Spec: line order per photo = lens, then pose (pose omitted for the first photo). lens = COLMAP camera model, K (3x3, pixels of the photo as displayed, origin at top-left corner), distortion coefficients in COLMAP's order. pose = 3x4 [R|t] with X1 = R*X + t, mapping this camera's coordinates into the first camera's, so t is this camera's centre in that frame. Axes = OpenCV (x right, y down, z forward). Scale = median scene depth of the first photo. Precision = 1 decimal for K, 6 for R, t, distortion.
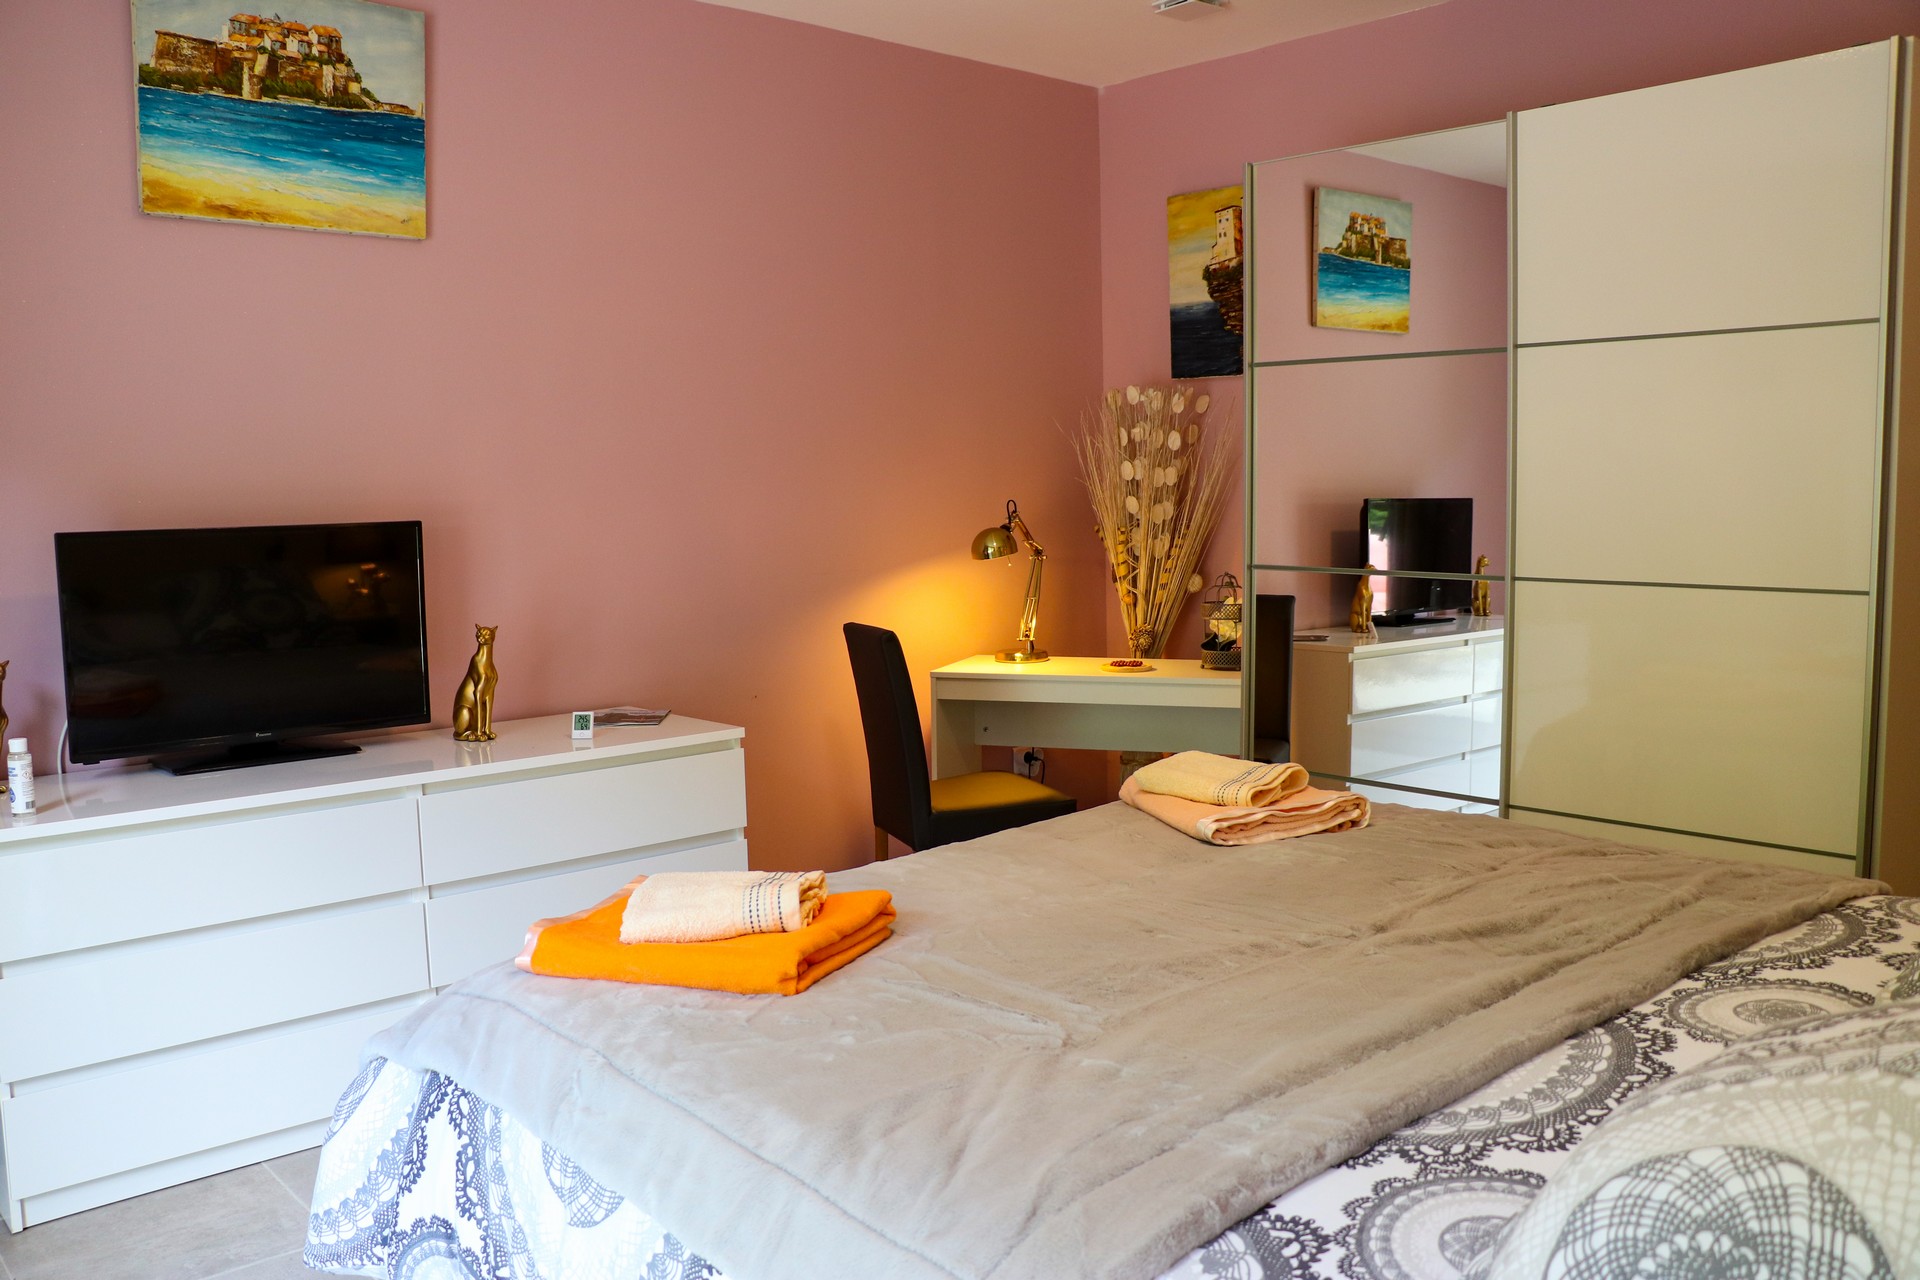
lens RADIAL K [[1583.6, 0, 954.8], [0, 1583.6, 630.6], [0, 0, 1]] dist [-0.186620, 0.154783]
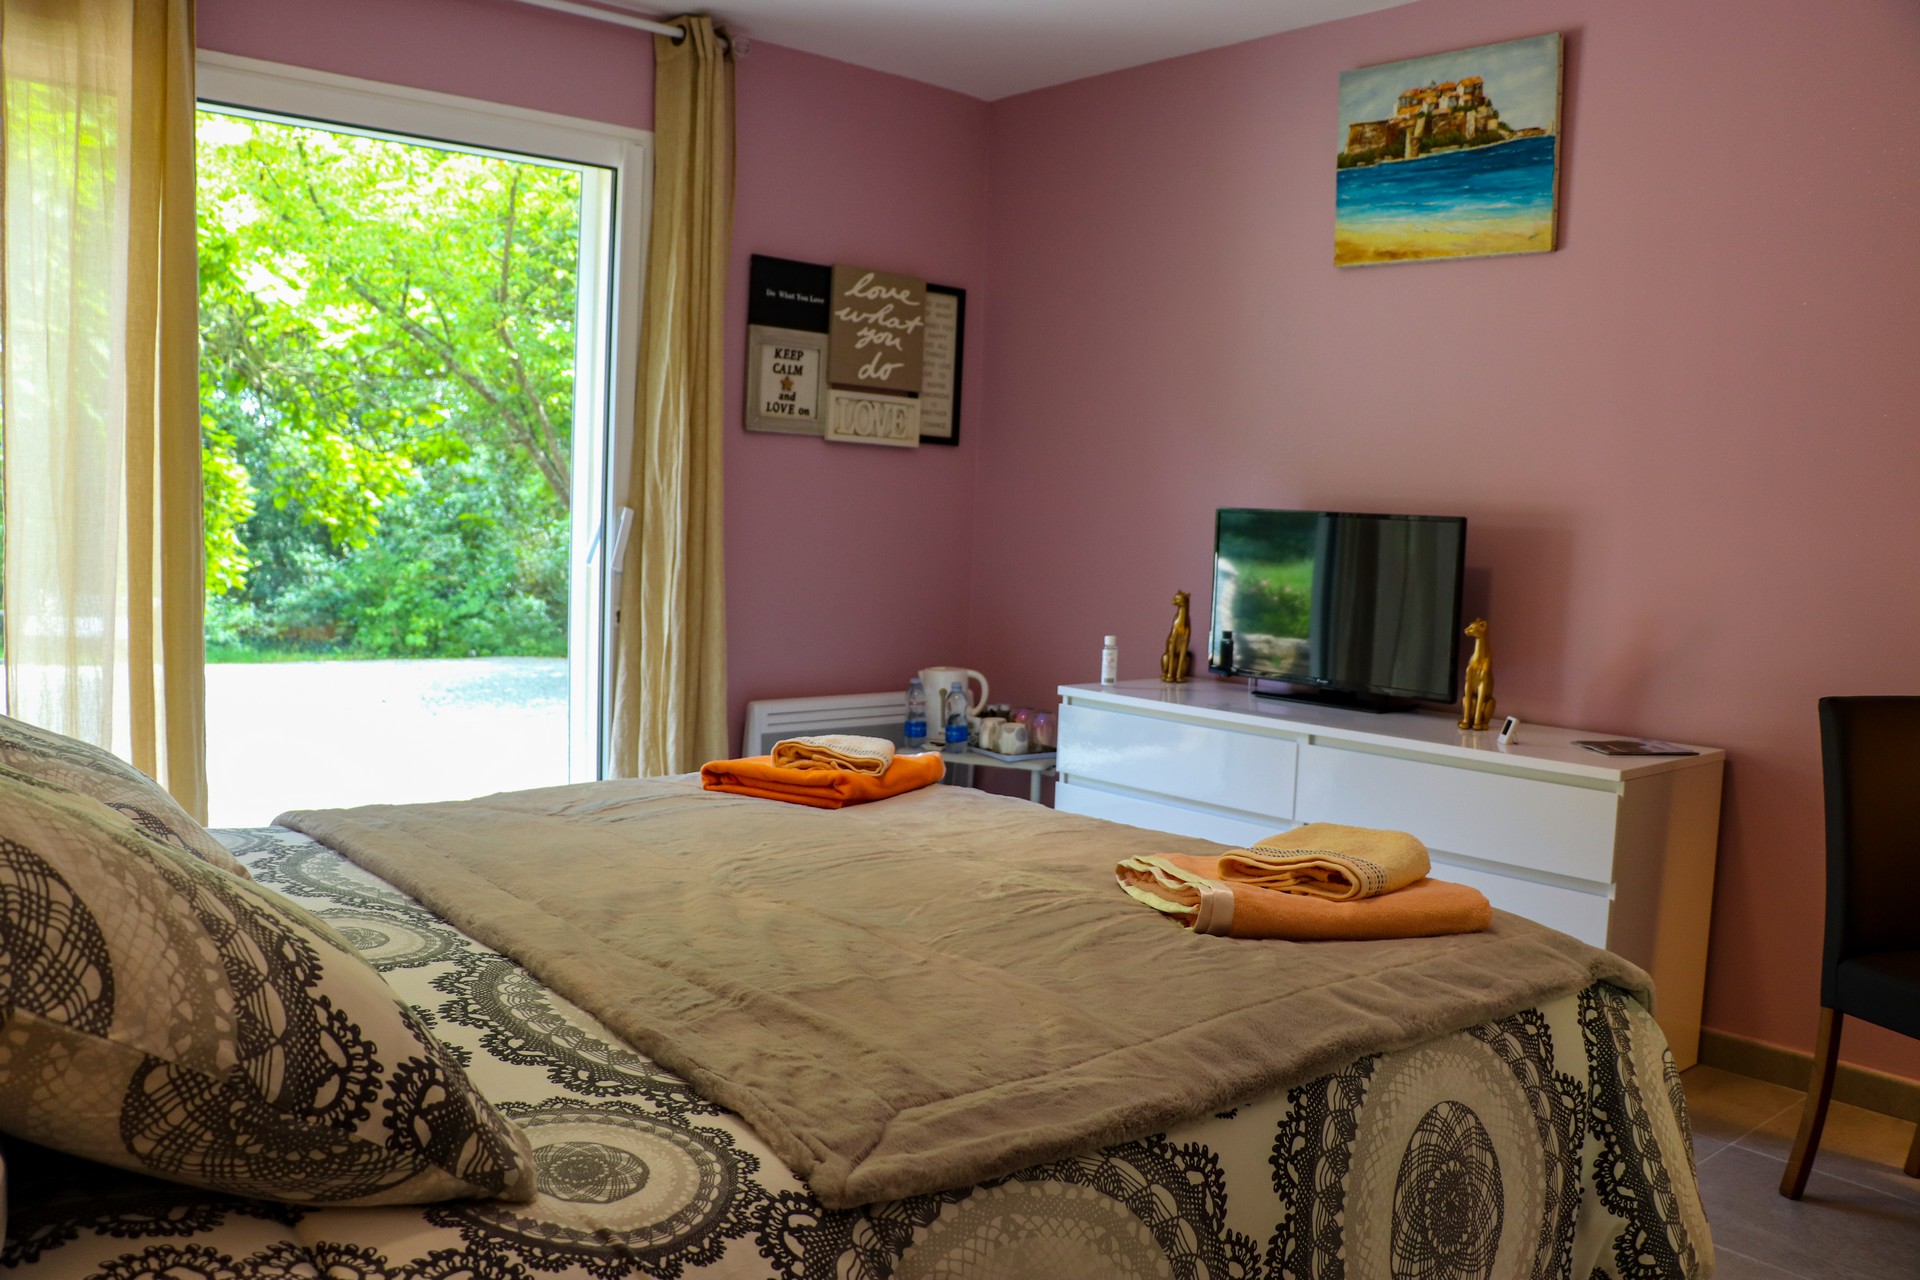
lens RADIAL K [[1583.6, 0, 956.8], [0, 1583.6, 645.7], [0, 0, 1]] dist [-0.186620, 0.154783]
pose [[-0.010118, 0.097532, -0.995181, 0.774297], [-0.119107, 0.988029, 0.098043, -0.046155], [0.992830, 0.119525, 0.001620, 0.676079]]
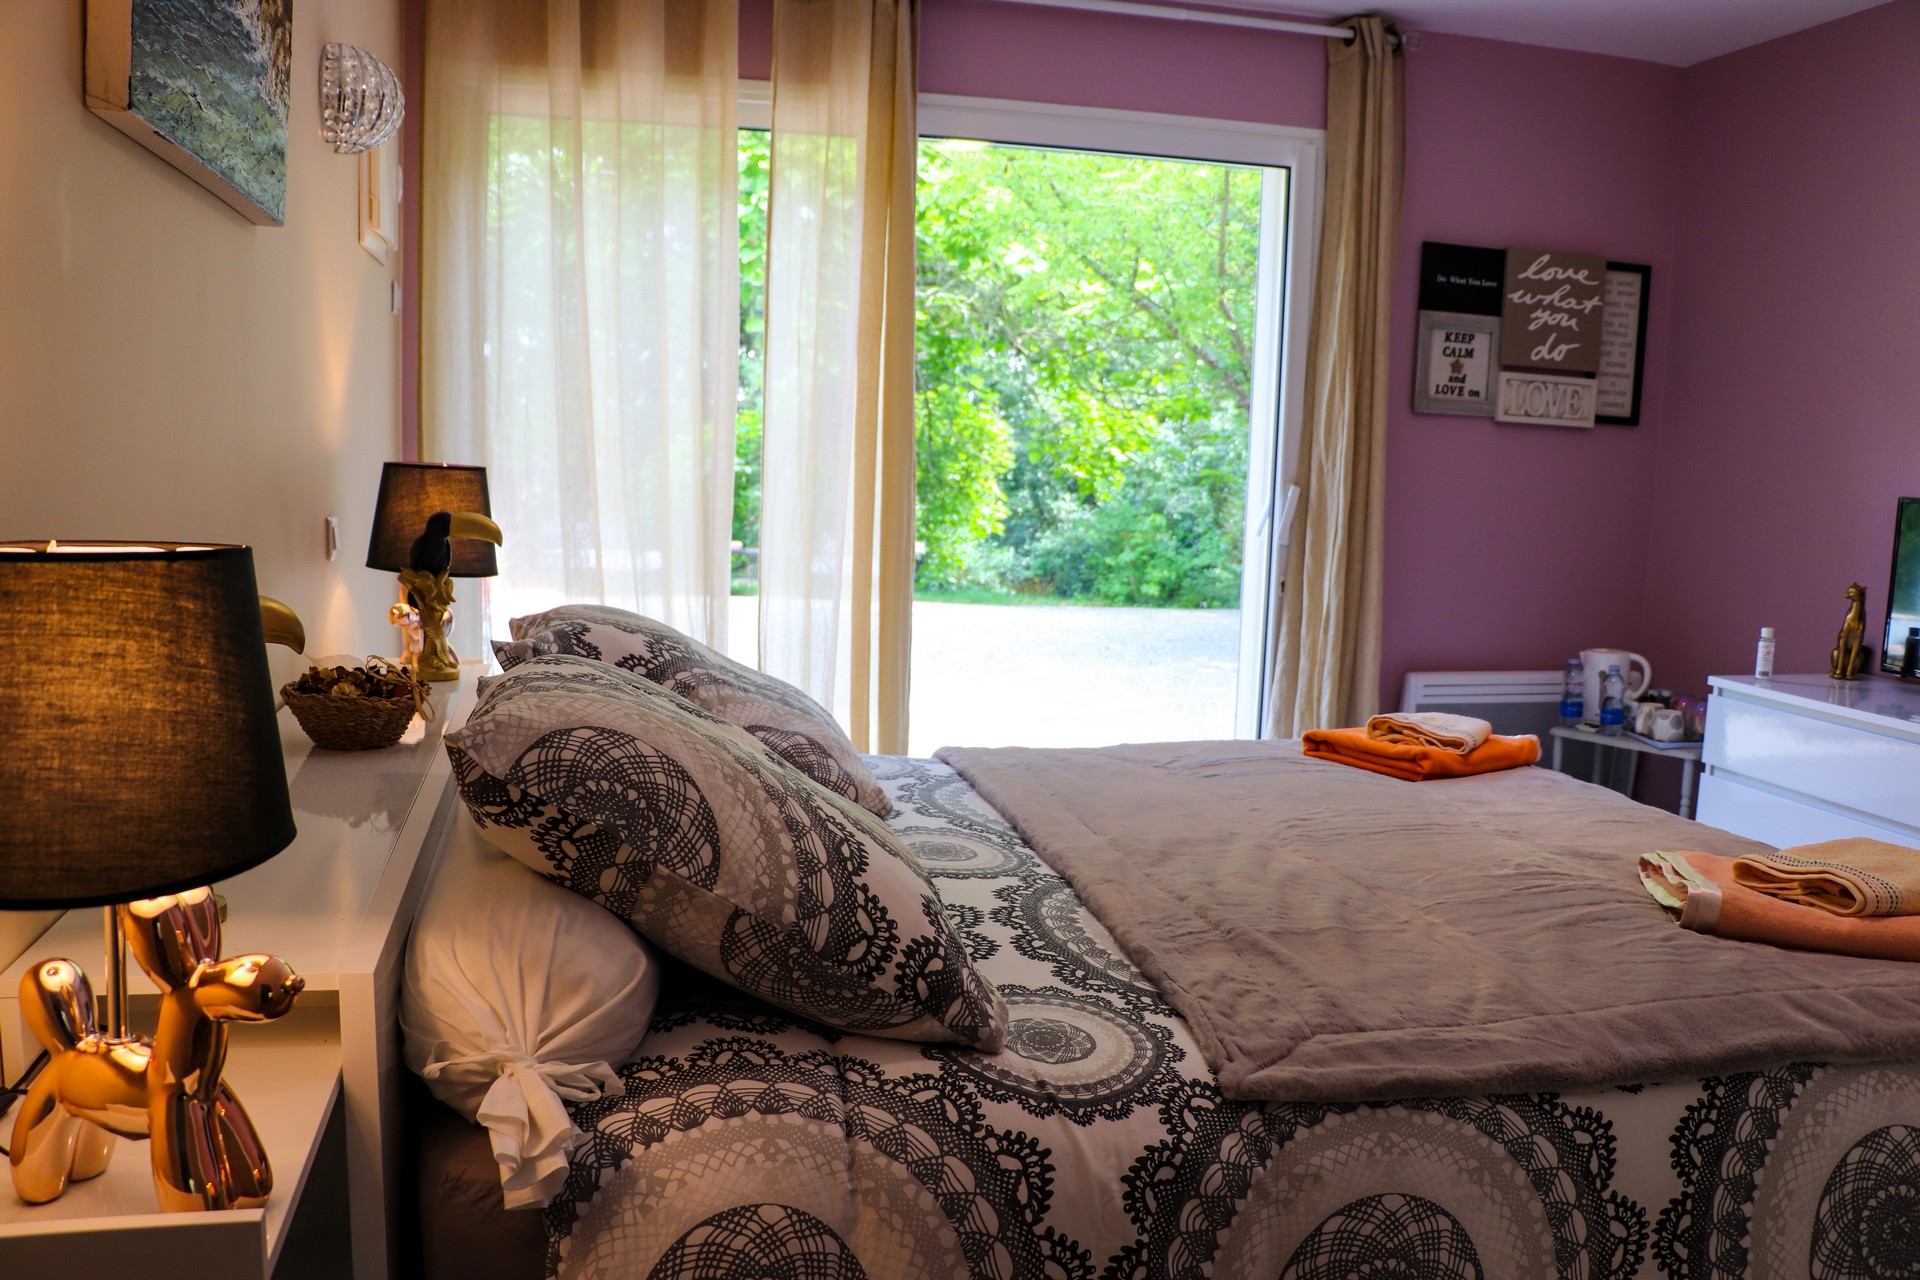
lens RADIAL K [[1583.6, 0, 950.1], [0, 1583.6, 626.0], [0, 0, 1]] dist [-0.186620, 0.154783]
pose [[-0.467374, 0.102734, -0.878070, 0.904237], [-0.101992, 0.980327, 0.168985, -0.106327], [0.878157, 0.168536, -0.447702, 0.837248]]
